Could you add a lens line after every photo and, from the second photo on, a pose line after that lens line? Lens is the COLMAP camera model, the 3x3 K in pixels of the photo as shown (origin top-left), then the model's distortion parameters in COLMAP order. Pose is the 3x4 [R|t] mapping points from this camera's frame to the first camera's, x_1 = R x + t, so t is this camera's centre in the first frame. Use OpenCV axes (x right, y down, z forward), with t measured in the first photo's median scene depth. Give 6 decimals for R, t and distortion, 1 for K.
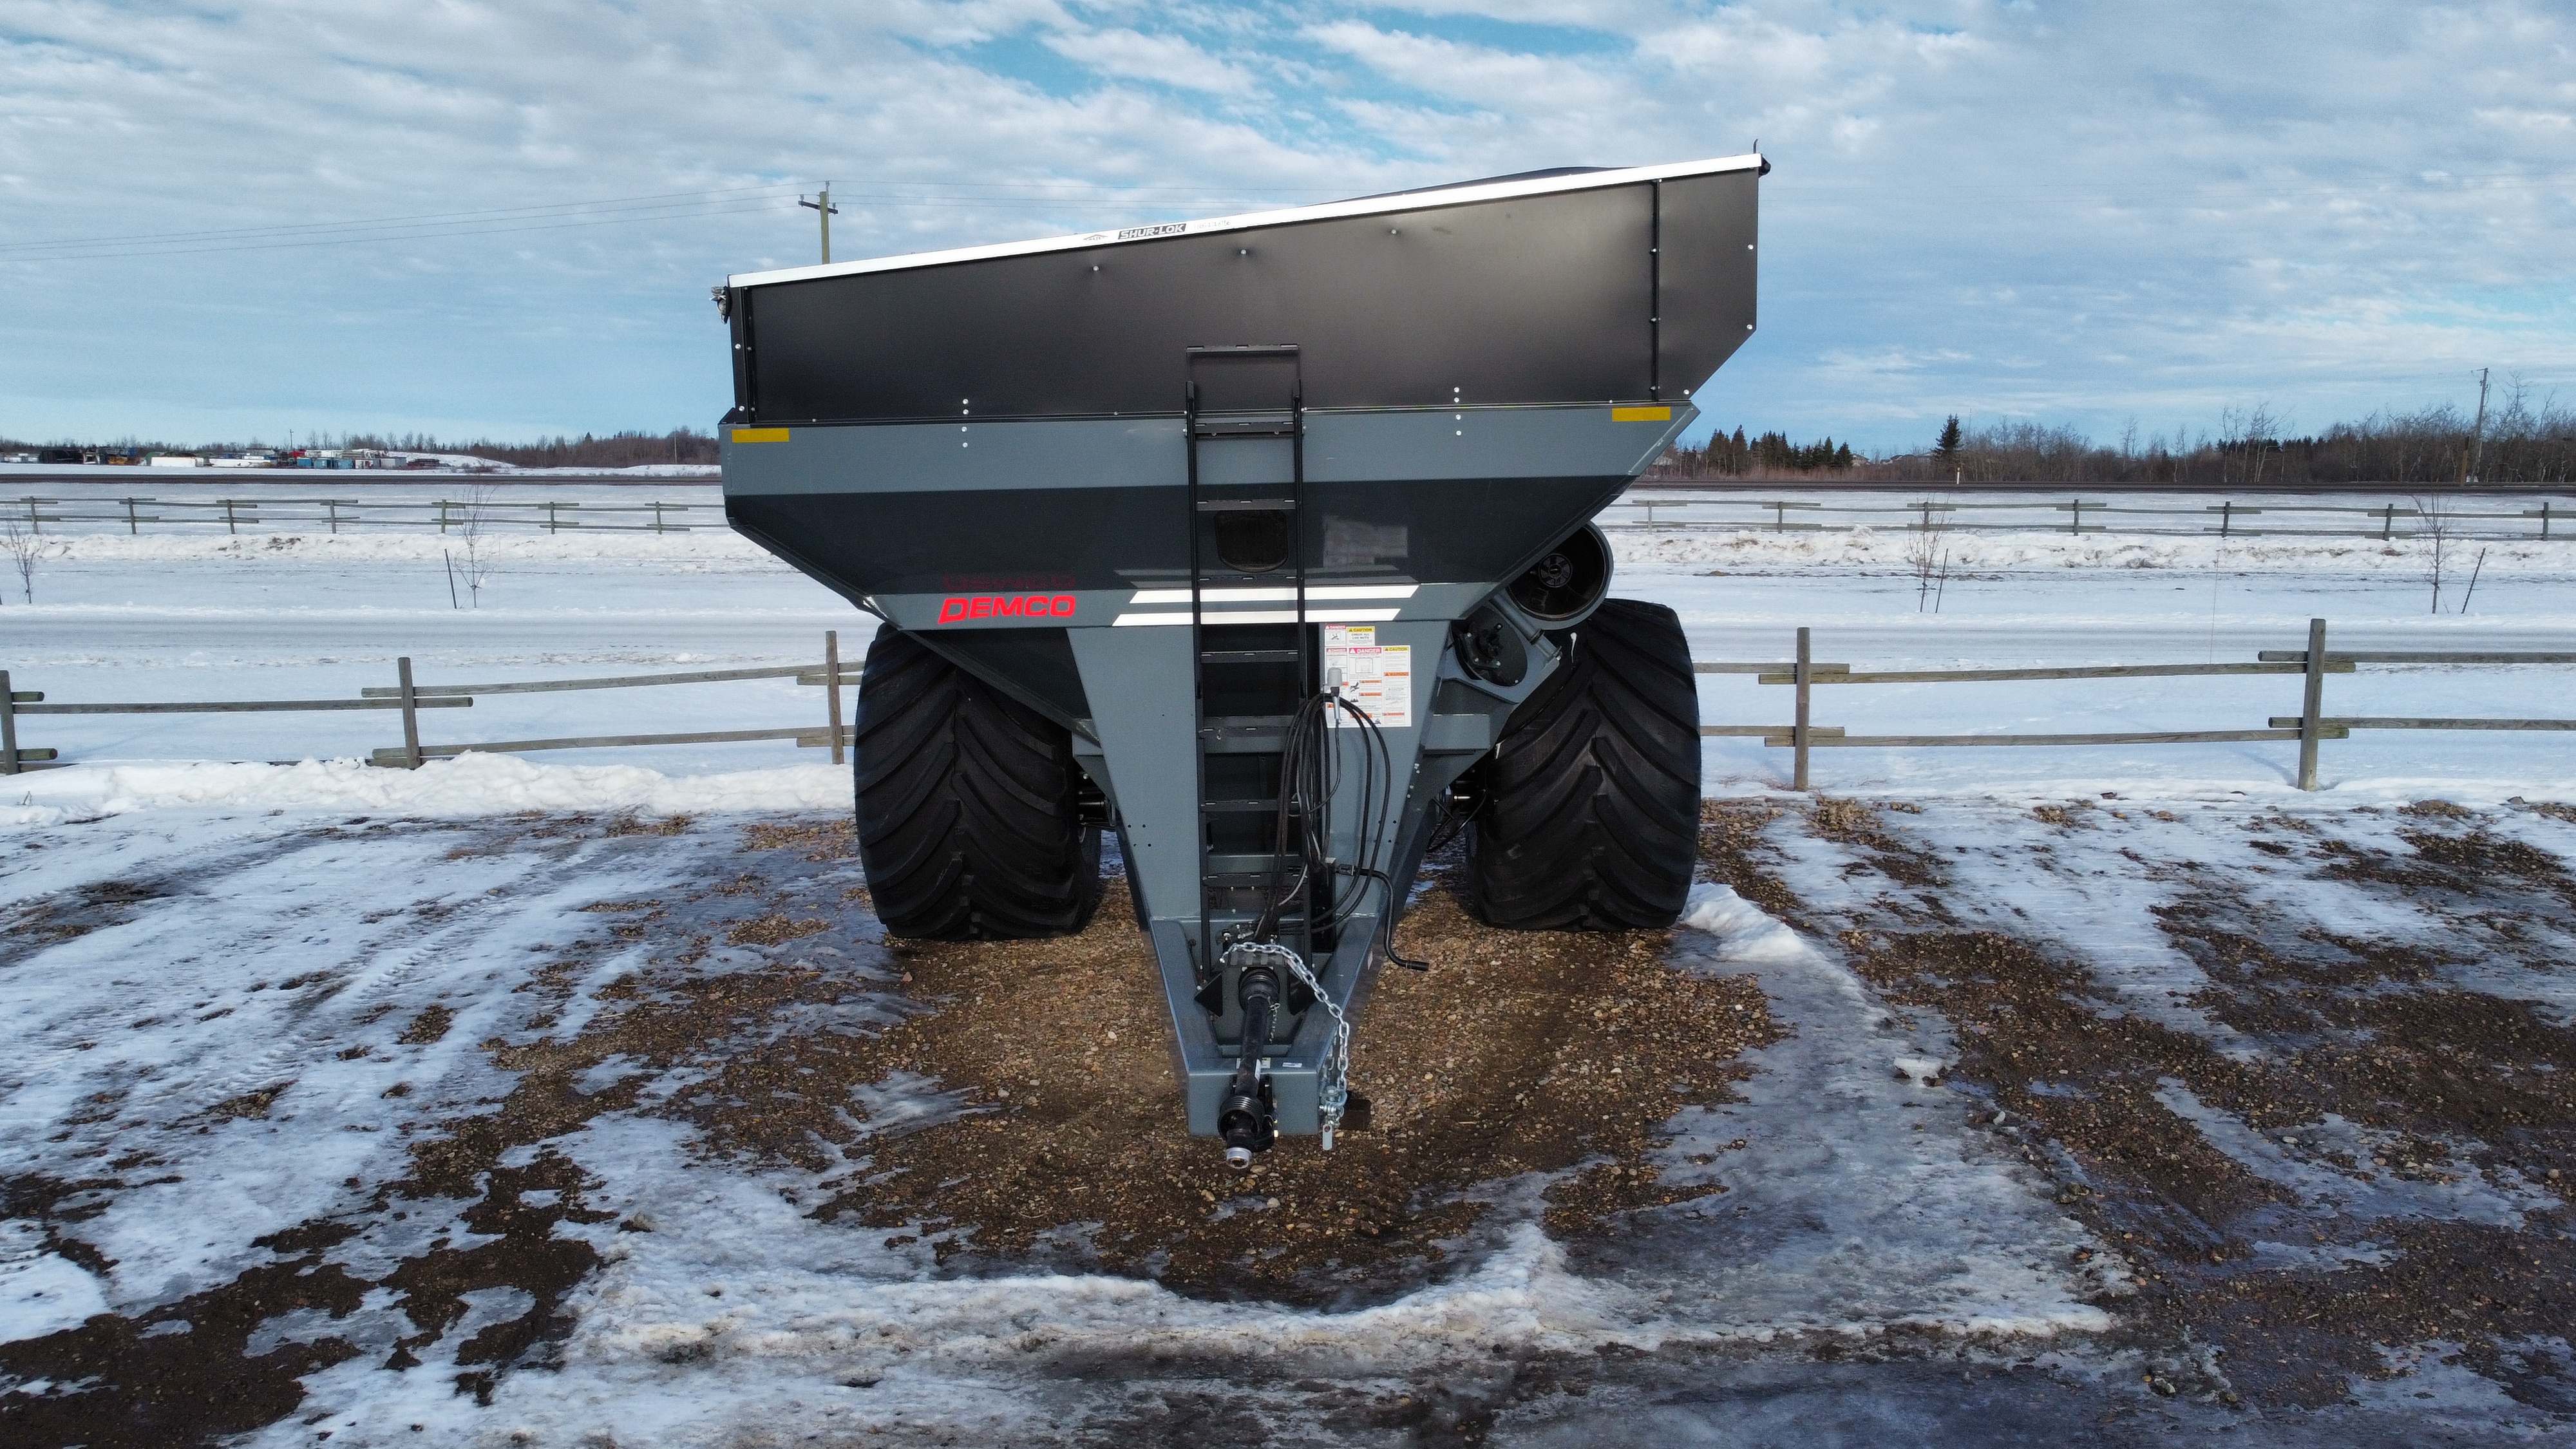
lens RADIAL K [[1946.0, 0, 1288.0], [0, 1946.0, 724.5], [0, 0, 1]] dist [-0.000648, -0.003935]
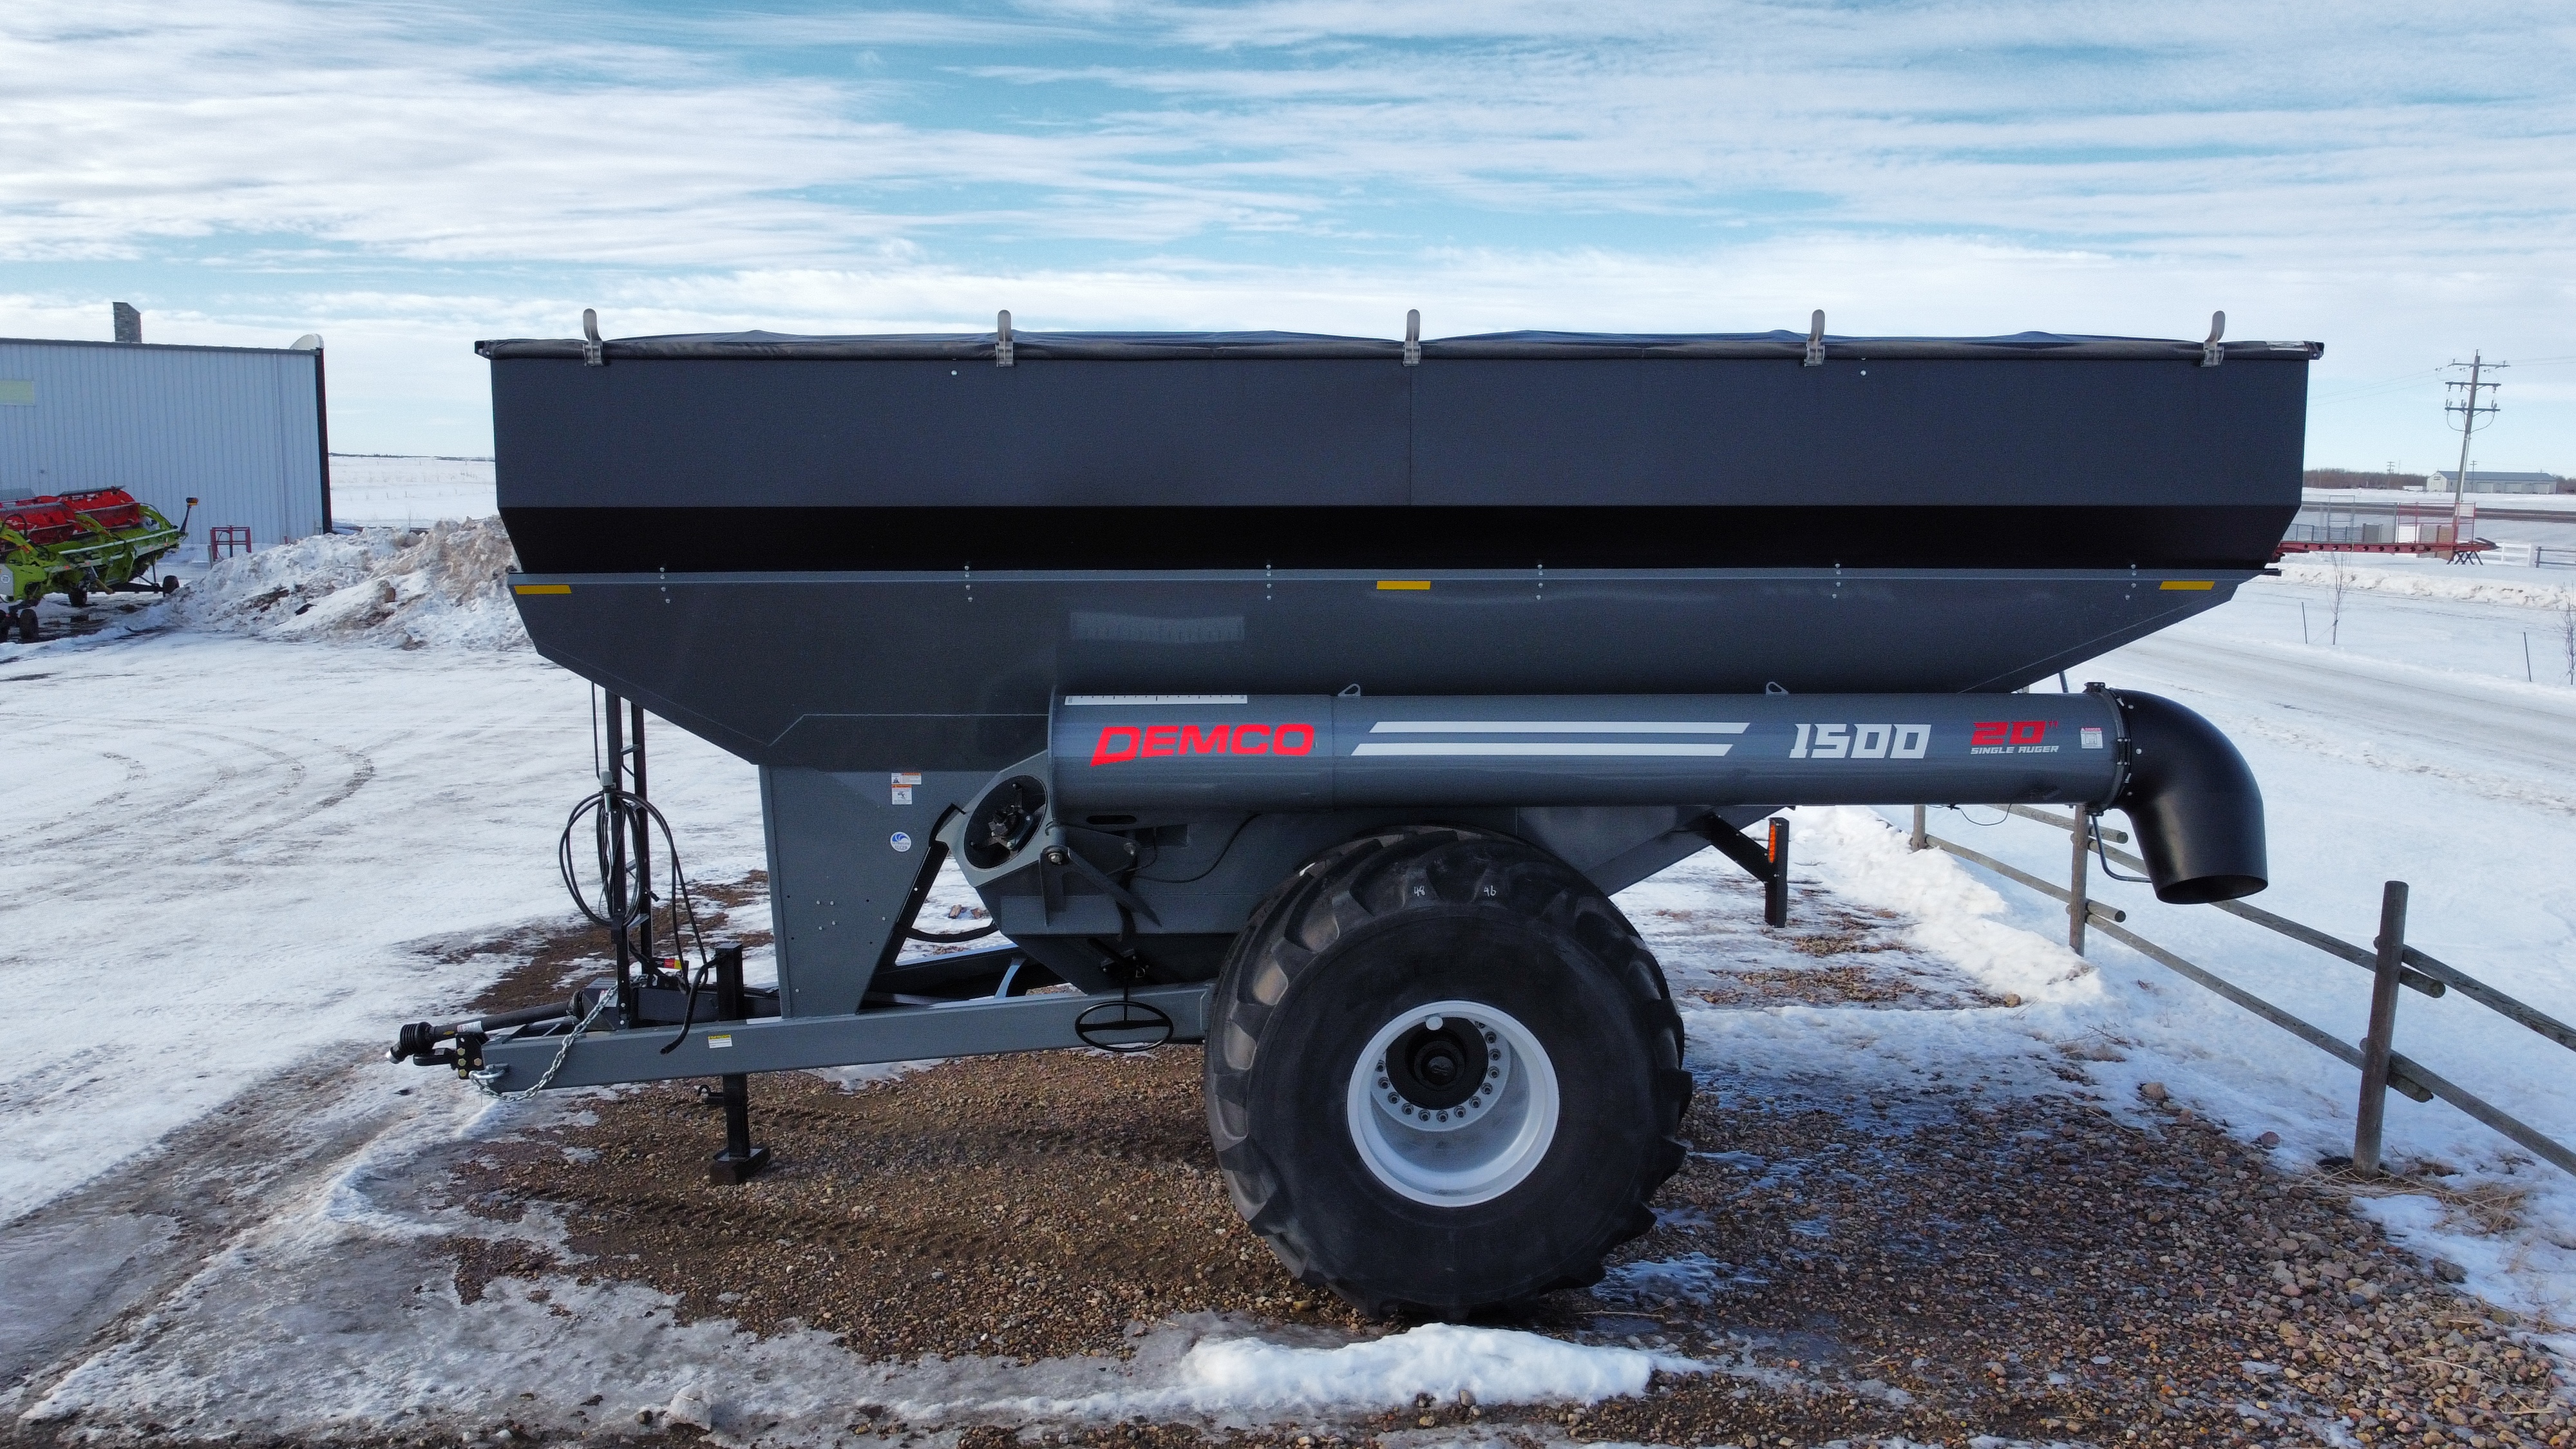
lens RADIAL K [[1940.7, 0, 1288.0], [0, 1940.7, 724.5], [0, 0, 1]] dist [-0.001843, -0.004304]
pose [[0.054845, 0.132056, -0.989724, 1.085841], [-0.148043, 0.981336, 0.122733, -0.234650], [0.987459, 0.139791, 0.073371, 1.135423]]
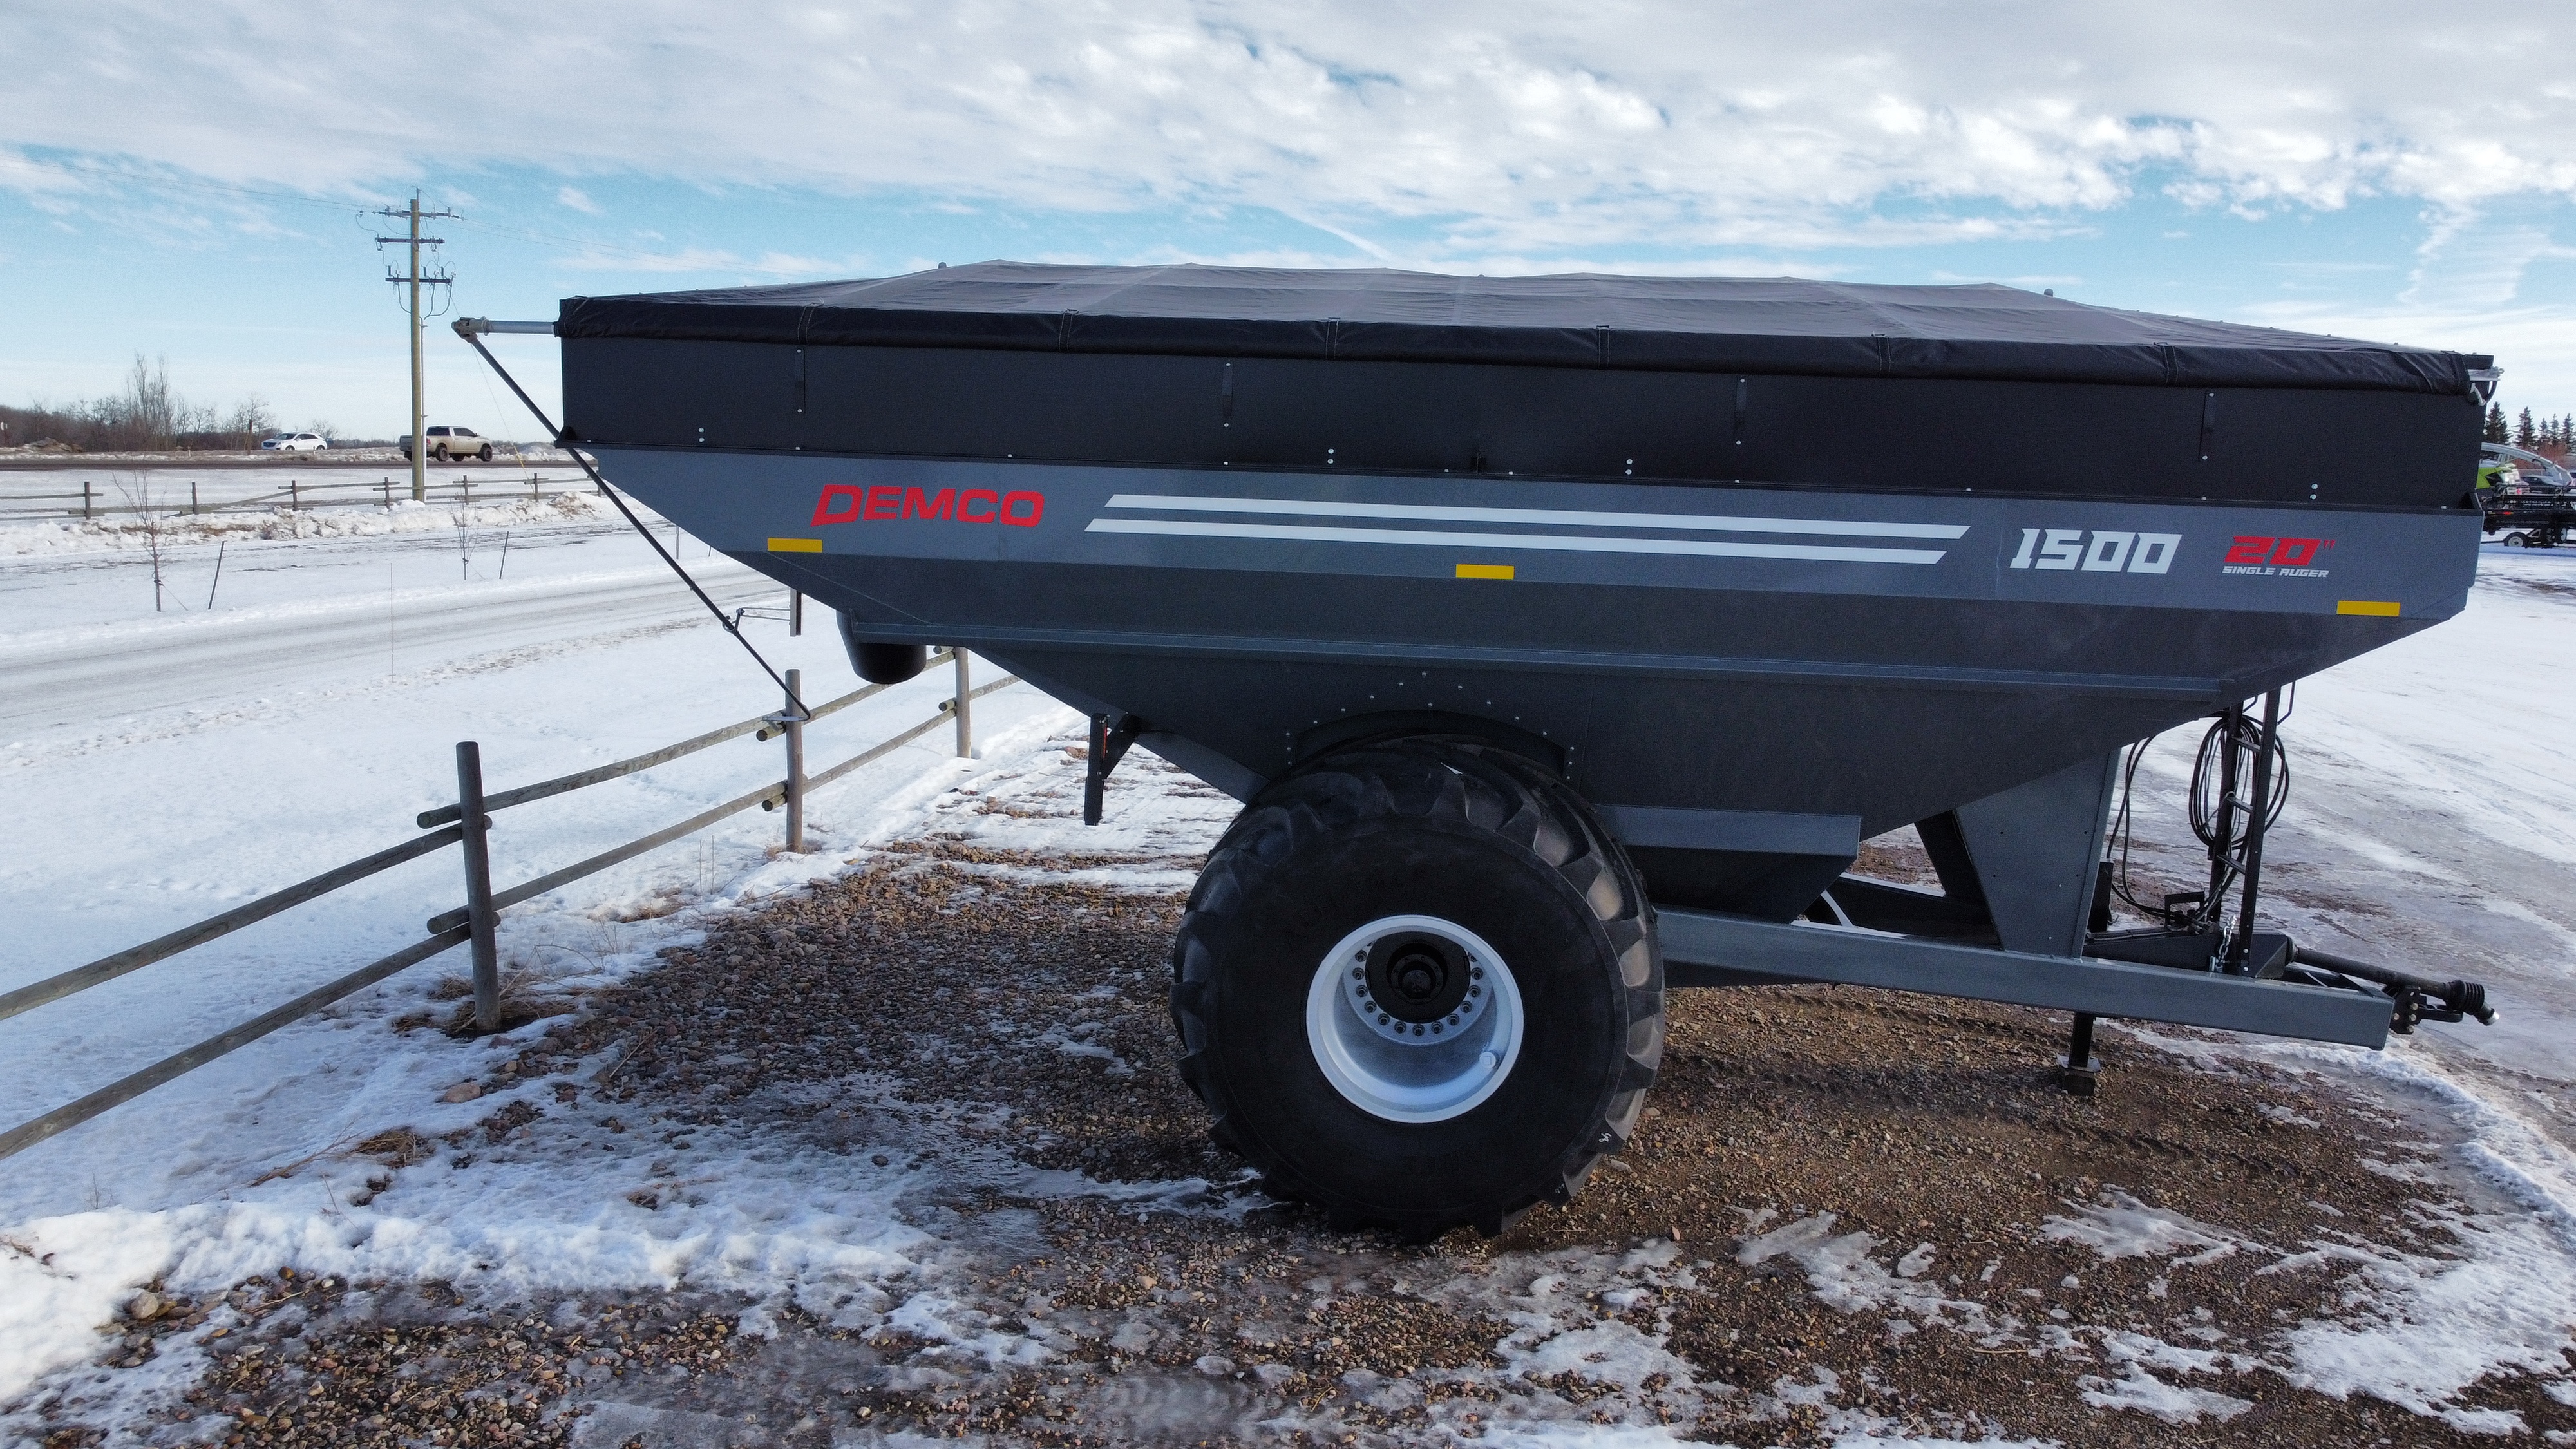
lens RADIAL K [[1940.7, 0, 1288.0], [0, 1940.7, 724.5], [0, 0, 1]] dist [-0.001843, -0.004304]
pose [[0.070647, -0.137918, 0.987921, -1.083997], [0.115905, 0.984822, 0.129197, -0.204718], [-0.990745, 0.105378, 0.085560, 1.275245]]
